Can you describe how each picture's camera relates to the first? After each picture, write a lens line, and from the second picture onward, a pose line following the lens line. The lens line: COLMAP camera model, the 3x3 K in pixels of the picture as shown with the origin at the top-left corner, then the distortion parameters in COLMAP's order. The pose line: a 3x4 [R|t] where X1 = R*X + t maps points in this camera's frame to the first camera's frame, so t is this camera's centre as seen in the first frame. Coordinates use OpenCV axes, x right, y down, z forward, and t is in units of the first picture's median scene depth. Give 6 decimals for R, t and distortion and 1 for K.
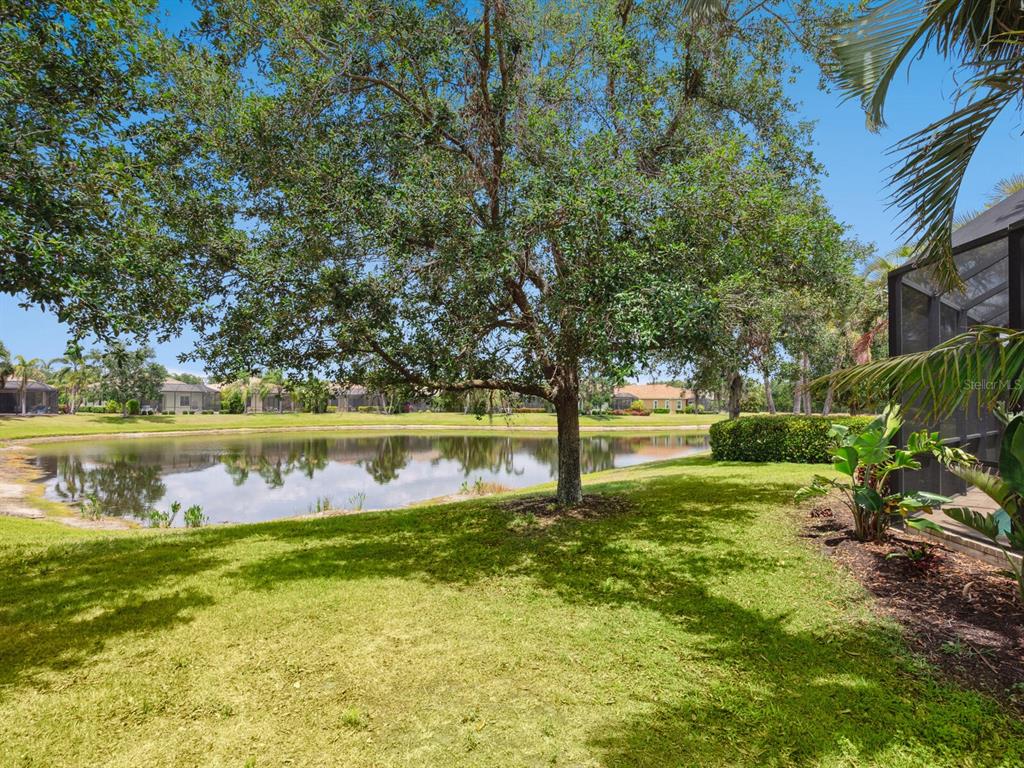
lens RADIAL K [[550.4, 0, 506.8], [0, 550.4, 388.5], [0, 0, 1]] dist [-0.003759, -0.002277]
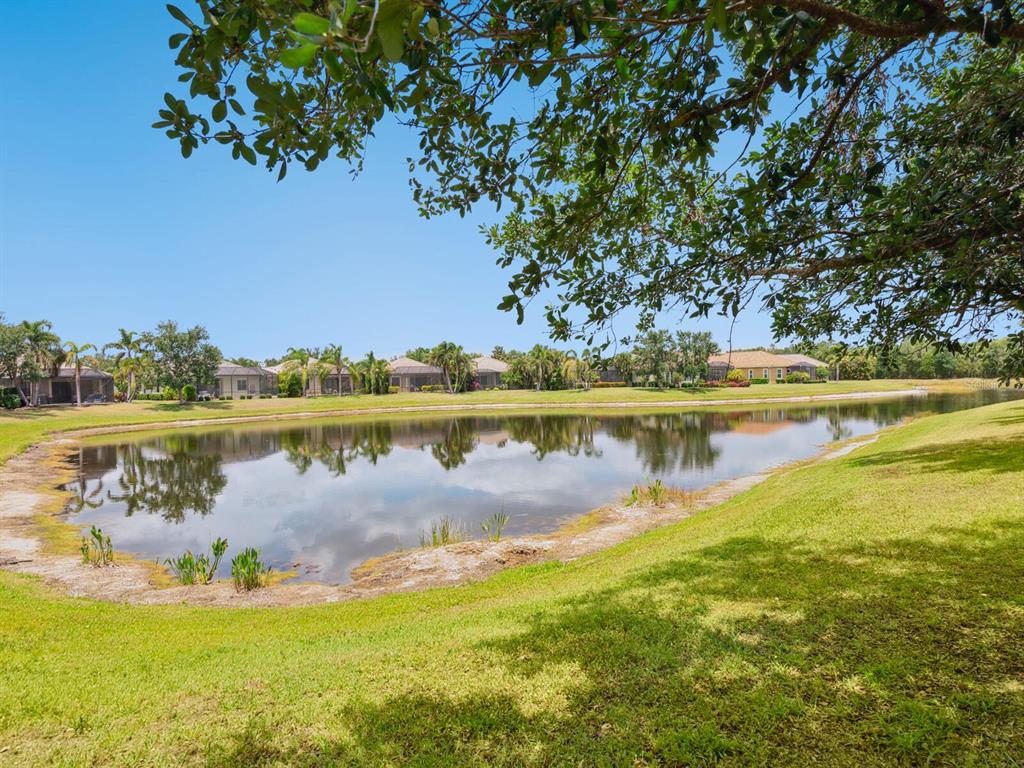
lens RADIAL K [[550.4, 0, 492.4], [0, 550.4, 388.5], [0, 0, 1]] dist [-0.003759, -0.002277]
pose [[0.993724, -0.028253, -0.108234, -0.057154], [0.032653, 0.998702, 0.039099, 0.005674], [0.106989, -0.042388, 0.993356, 0.108262]]
